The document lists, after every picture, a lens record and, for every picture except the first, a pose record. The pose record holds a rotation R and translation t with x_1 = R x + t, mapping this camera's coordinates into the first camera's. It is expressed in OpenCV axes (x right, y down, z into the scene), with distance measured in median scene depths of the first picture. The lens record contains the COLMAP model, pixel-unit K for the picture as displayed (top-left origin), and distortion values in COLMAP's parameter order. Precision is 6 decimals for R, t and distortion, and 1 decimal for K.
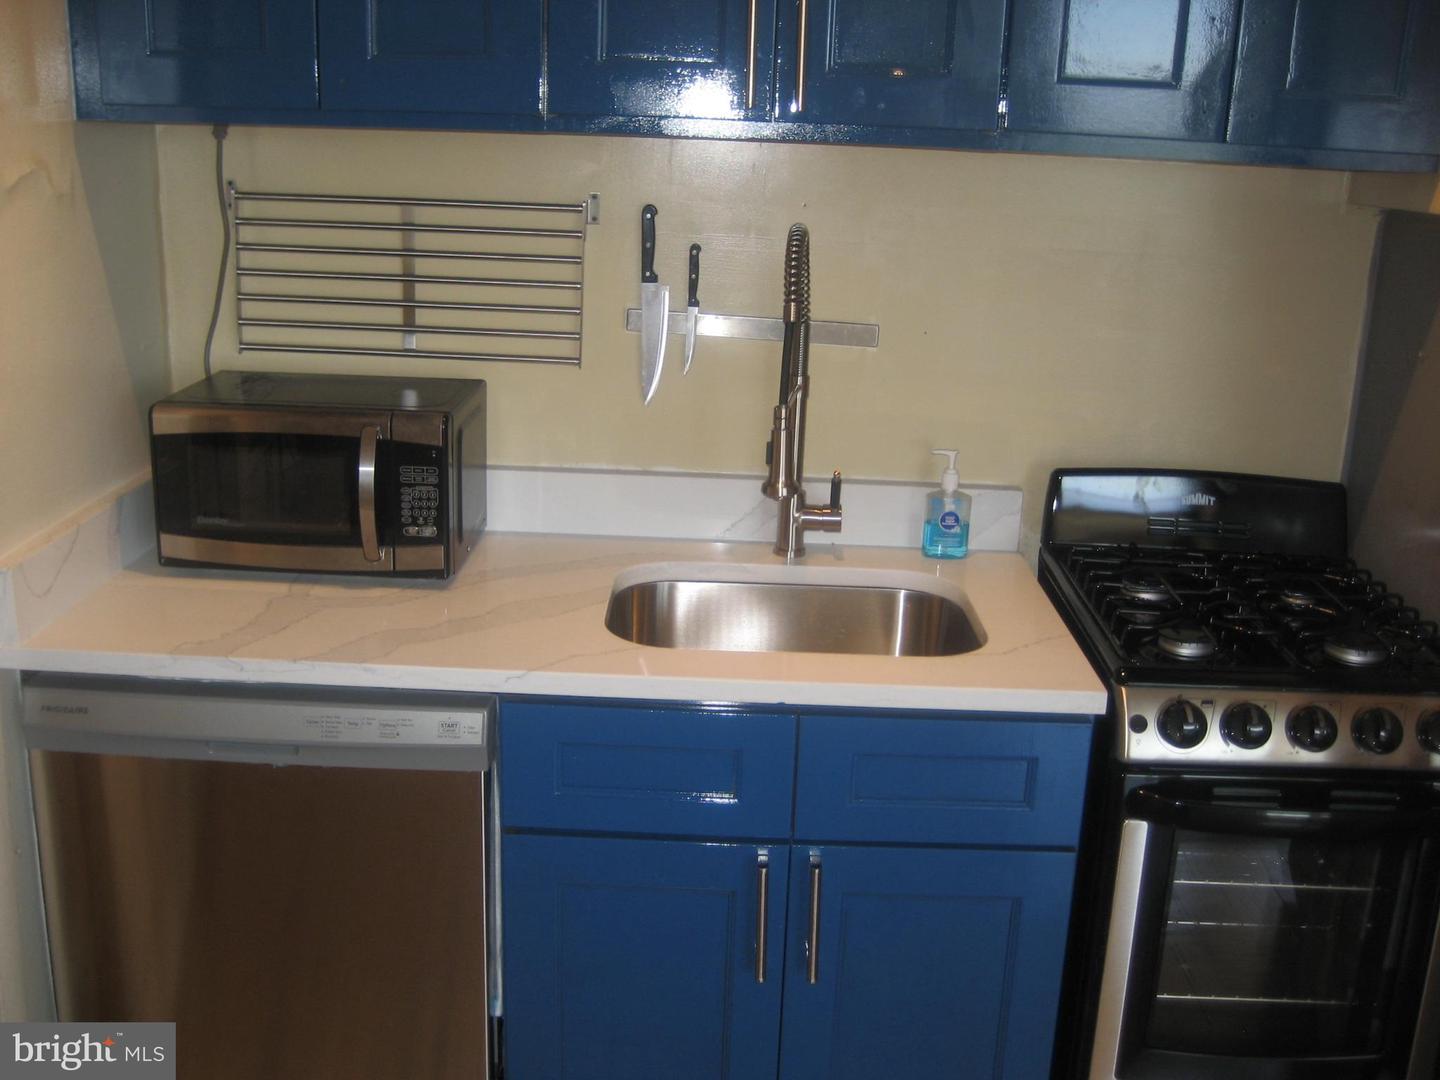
lens RADIAL K [[1501.1, 0, 720.0], [0, 1501.1, 540.0], [0, 0, 1]] dist [-0.148553, 0.192921]
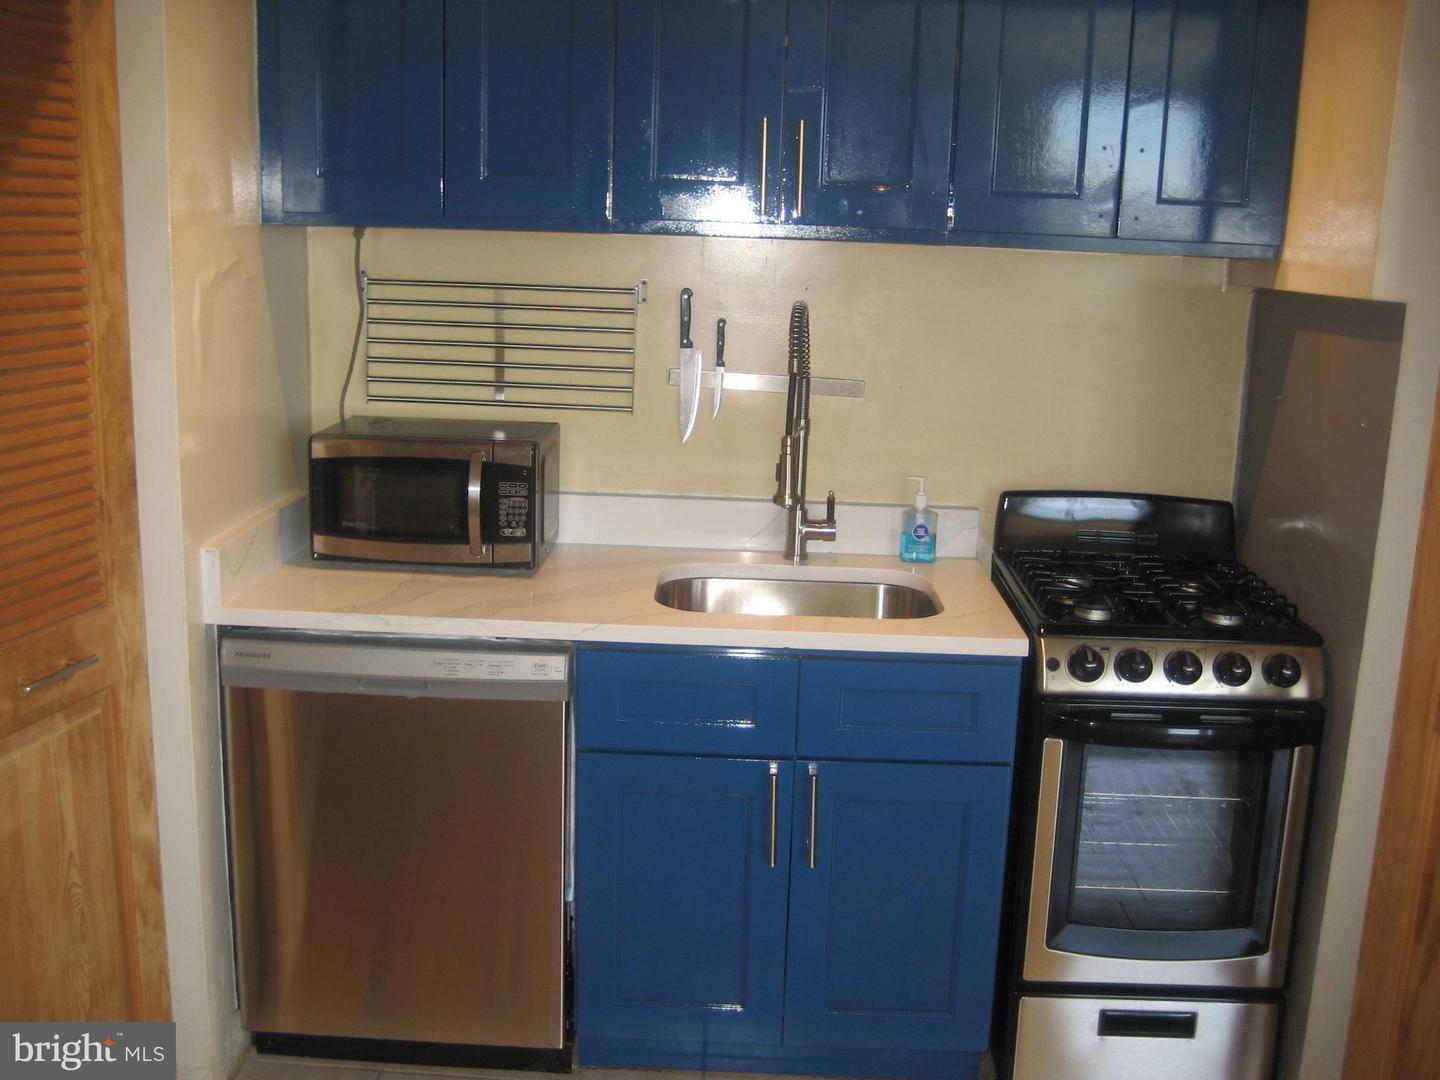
lens RADIAL K [[1501.1, 0, 720.0], [0, 1501.1, 540.0], [0, 0, 1]] dist [-0.148553, 0.192921]
pose [[0.999894, -0.001247, -0.014503, 0.000542], [0.000260, 0.997696, -0.067841, 0.088399], [0.014554, 0.067830, 0.997591, -0.305956]]
